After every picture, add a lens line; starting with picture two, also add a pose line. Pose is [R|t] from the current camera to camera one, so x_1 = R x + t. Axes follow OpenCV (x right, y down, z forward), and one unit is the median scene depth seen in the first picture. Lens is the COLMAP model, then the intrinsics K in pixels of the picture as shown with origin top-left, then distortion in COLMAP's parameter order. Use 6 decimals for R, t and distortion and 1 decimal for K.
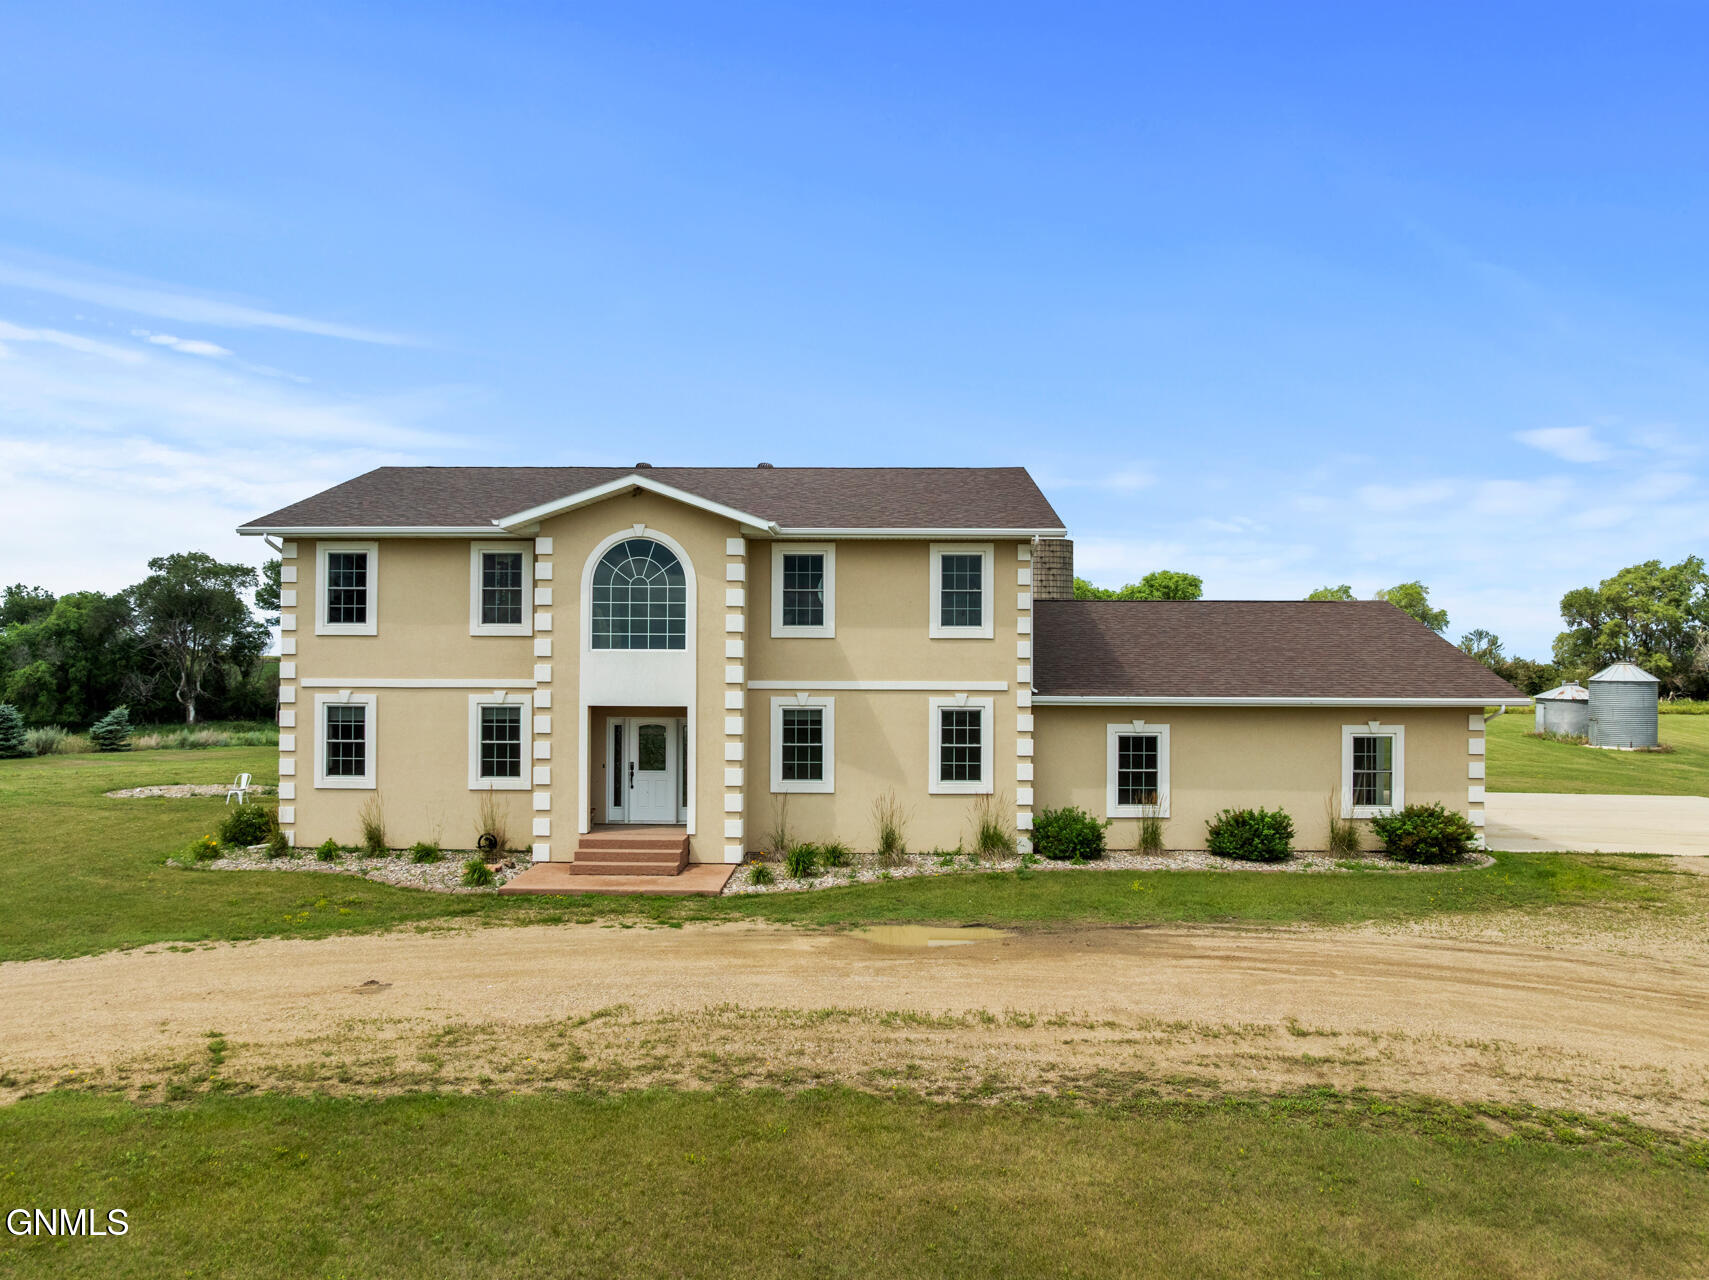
lens RADIAL K [[1203.8, 0, 854.5], [0, 1203.8, 640.0], [0, 0, 1]] dist [-0.054758, 0.023753]
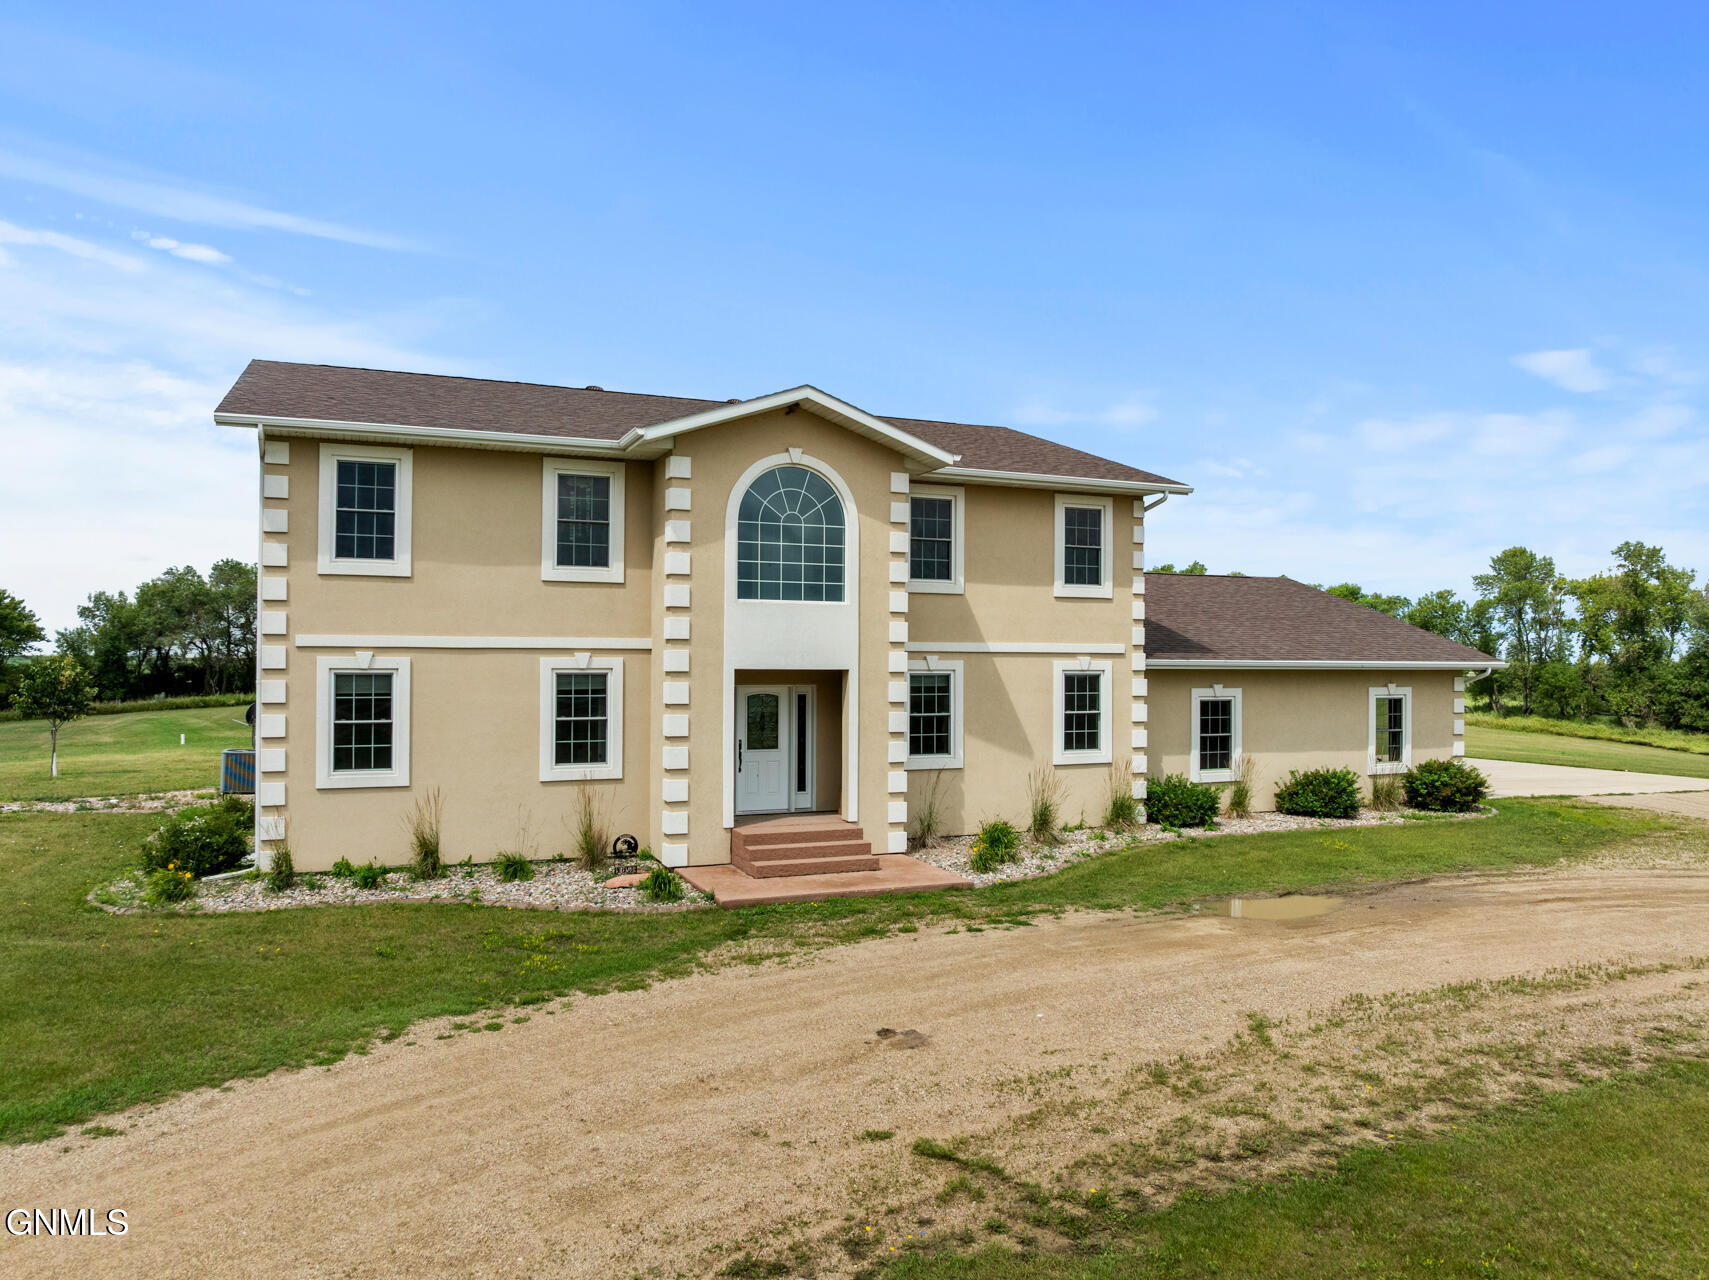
lens RADIAL K [[1203.8, 0, 854.5], [0, 1203.8, 640.0], [0, 0, 1]] dist [-0.054758, 0.023753]
pose [[0.912150, 0.007547, 0.409787, -0.463083], [-0.009379, 0.999953, 0.002462, 0.031363], [-0.409750, -0.006089, 0.912178, 0.223360]]
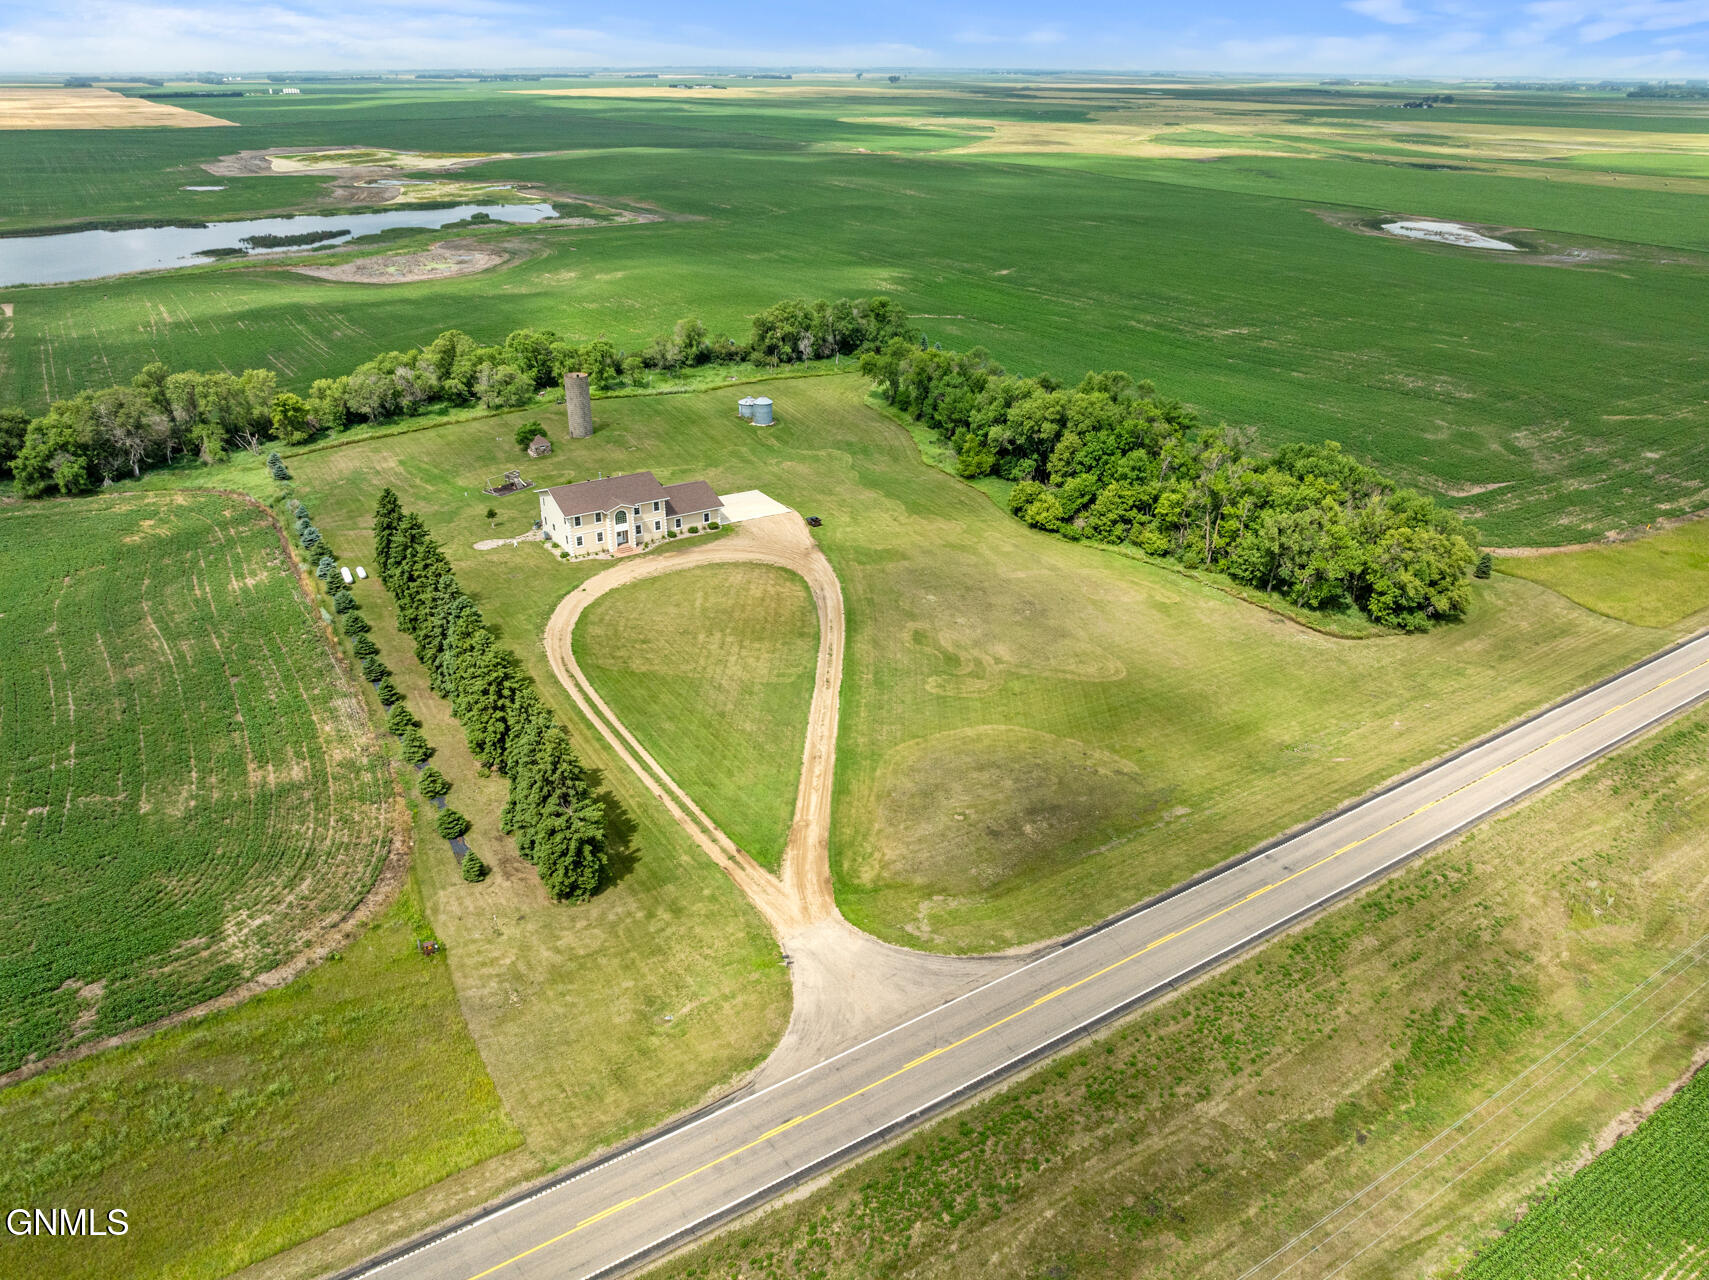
lens RADIAL K [[1203.8, 0, 854.5], [0, 1203.8, 640.0], [0, 0, 1]] dist [-0.054758, 0.023753]
pose [[0.839432, -0.240879, 0.487167, -2.798123], [-0.004871, 0.893039, 0.449954, -2.746100], [-0.543443, -0.380078, 0.748472, -5.755585]]
